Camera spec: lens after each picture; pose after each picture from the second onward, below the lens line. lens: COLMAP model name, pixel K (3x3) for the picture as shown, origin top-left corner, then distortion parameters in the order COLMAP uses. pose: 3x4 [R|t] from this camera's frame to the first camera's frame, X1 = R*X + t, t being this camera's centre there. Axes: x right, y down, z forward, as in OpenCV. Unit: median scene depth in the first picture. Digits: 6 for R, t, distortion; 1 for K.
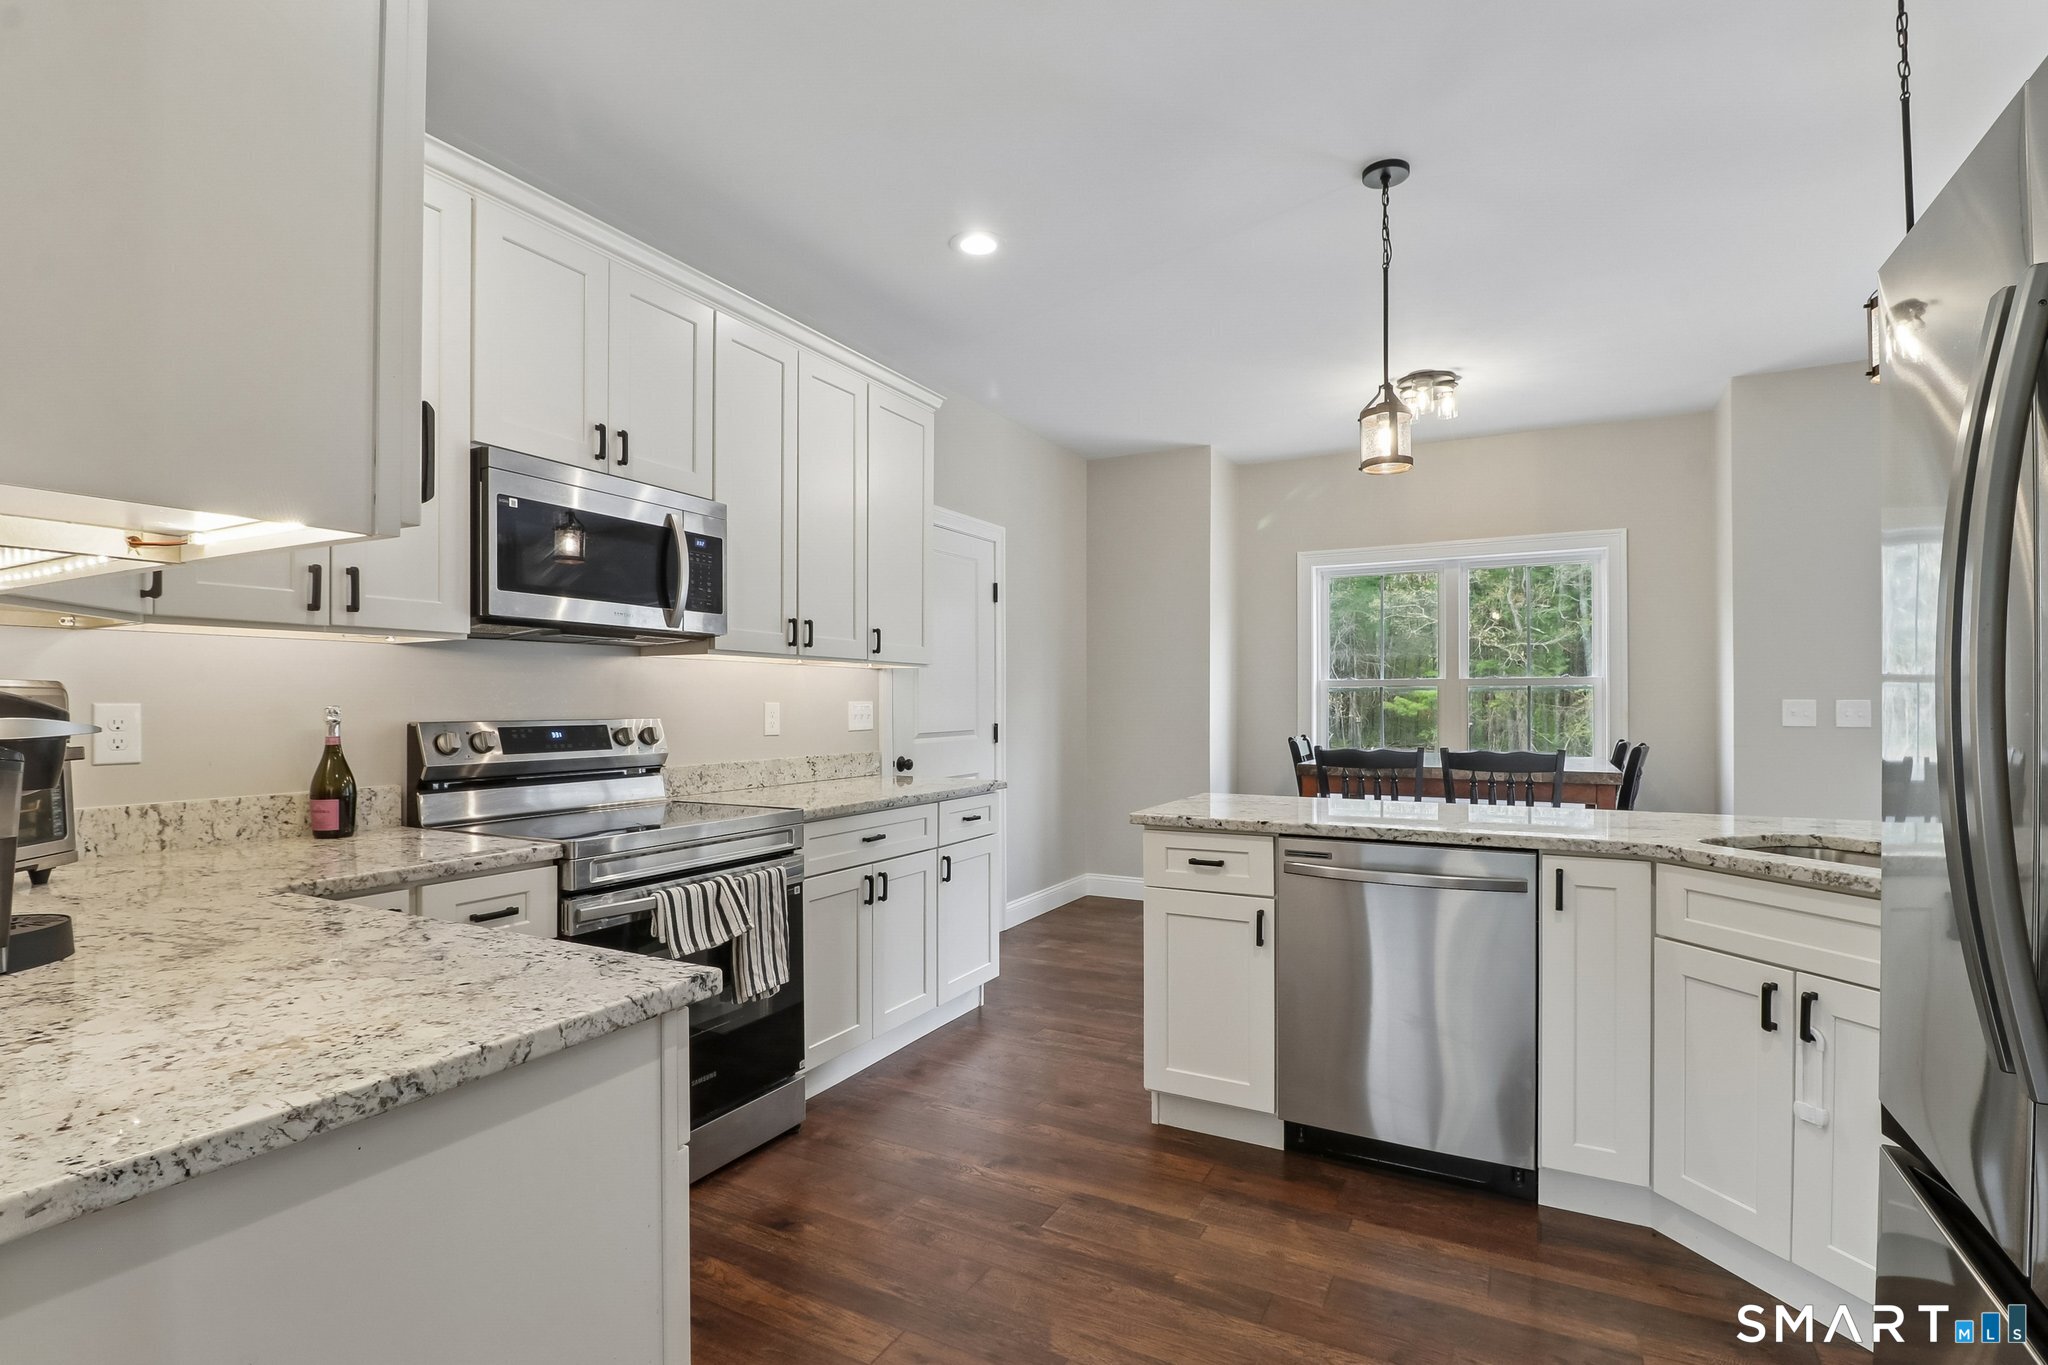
lens RADIAL K [[958.0, 0, 1017.8], [0, 958.0, 693.6], [0, 0, 1]] dist [0.000286, -0.016131]
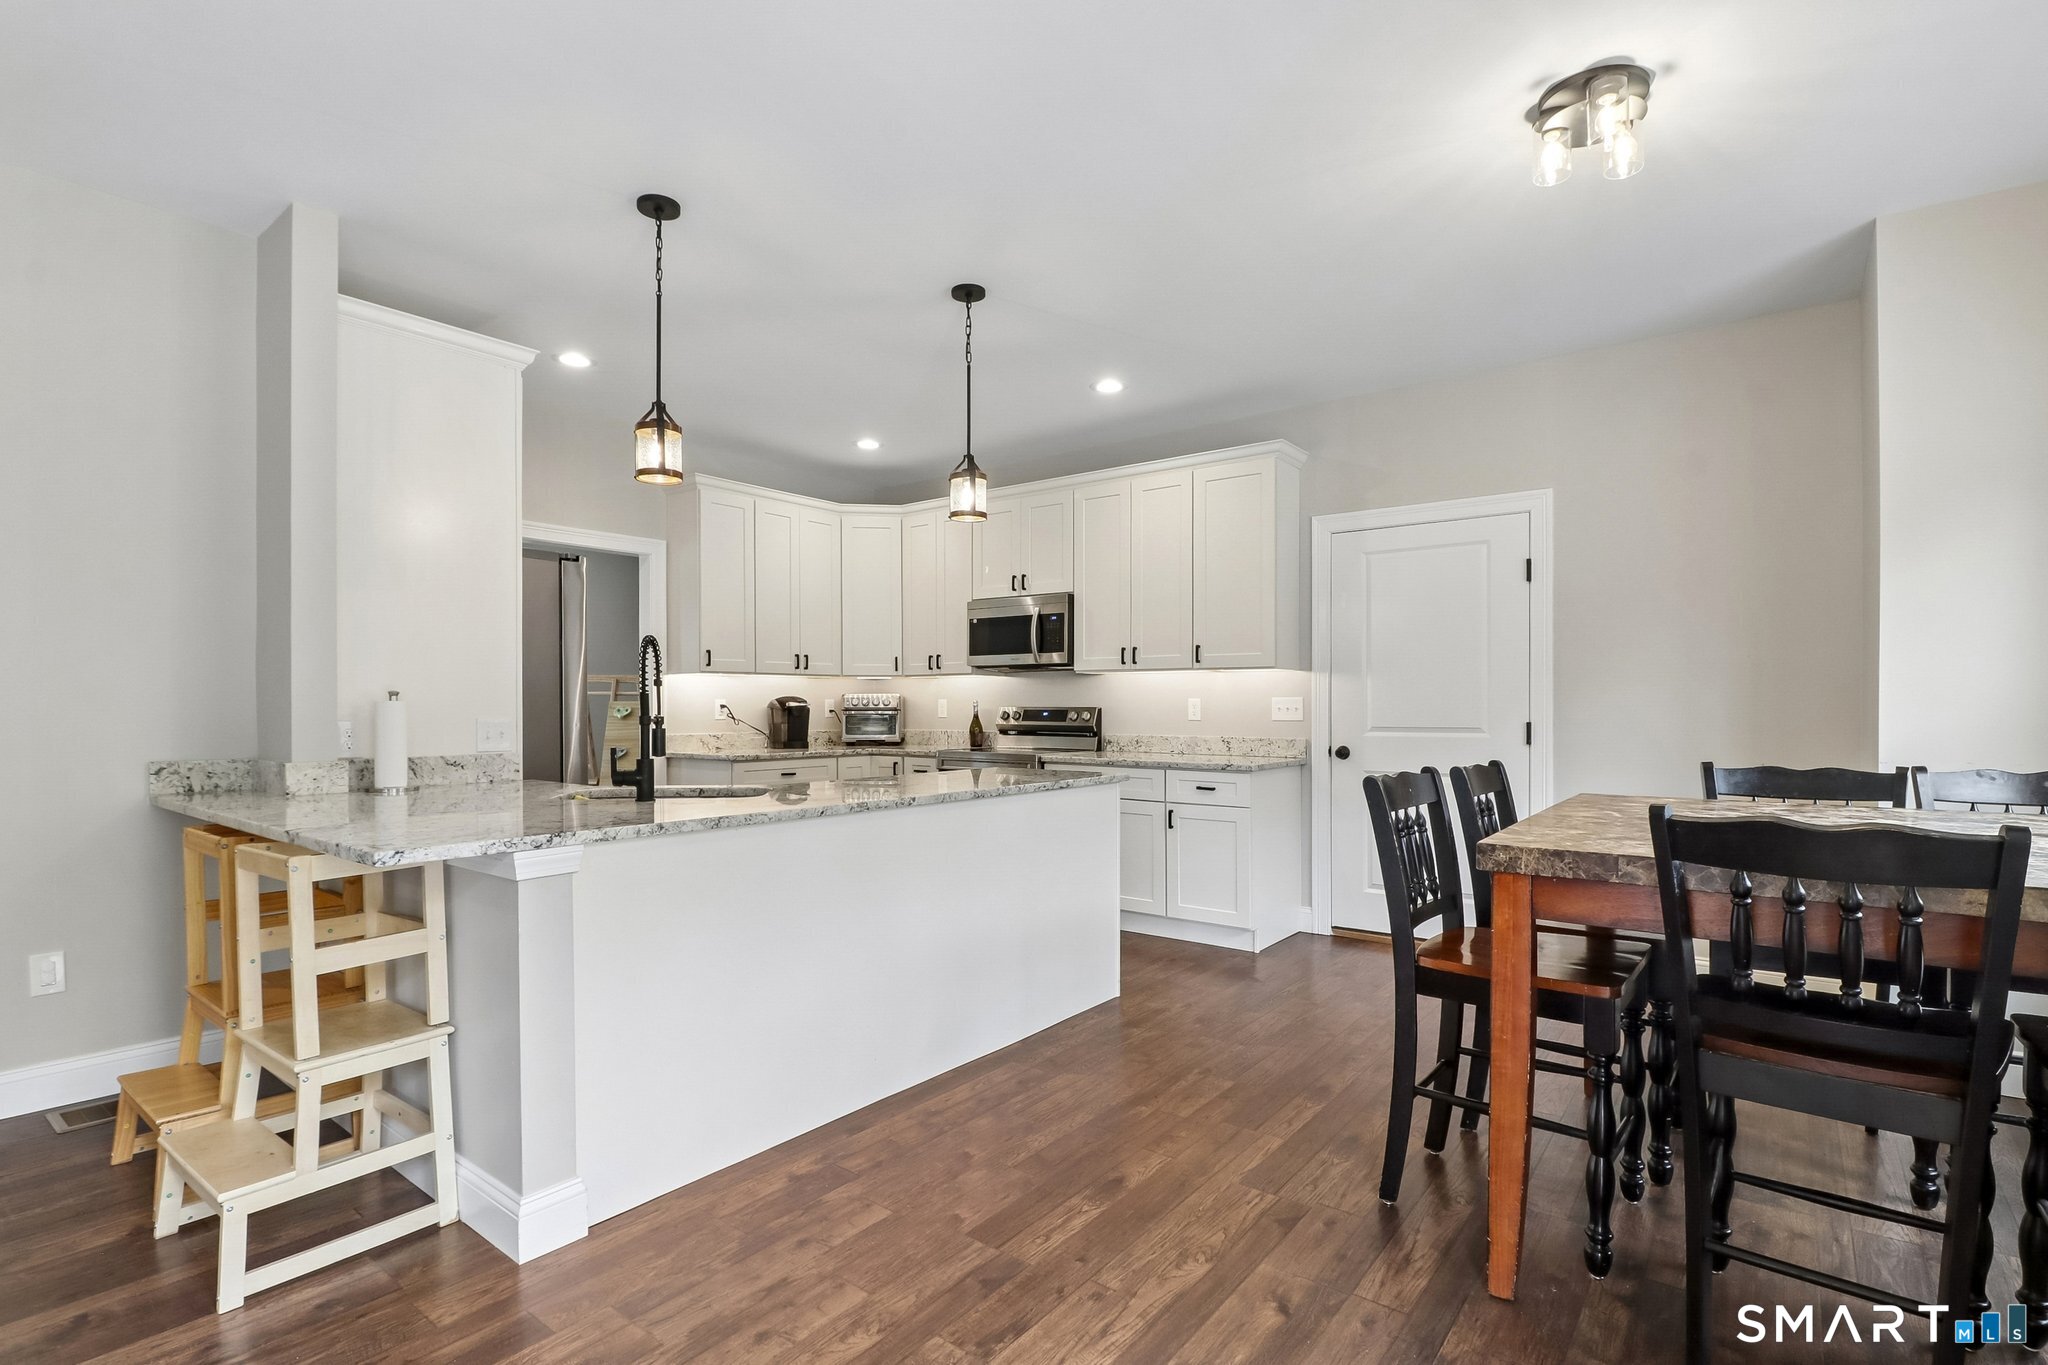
lens RADIAL K [[969.7, 0, 1019.1], [0, 969.7, 703.7], [0, 0, 1]] dist [0.002818, -0.014833]
pose [[-0.164891, 0.003025, -0.986307, 1.340637], [0.012023, 0.999927, 0.001056, 0.012331], [0.986239, -0.011684, -0.164915, 1.012951]]
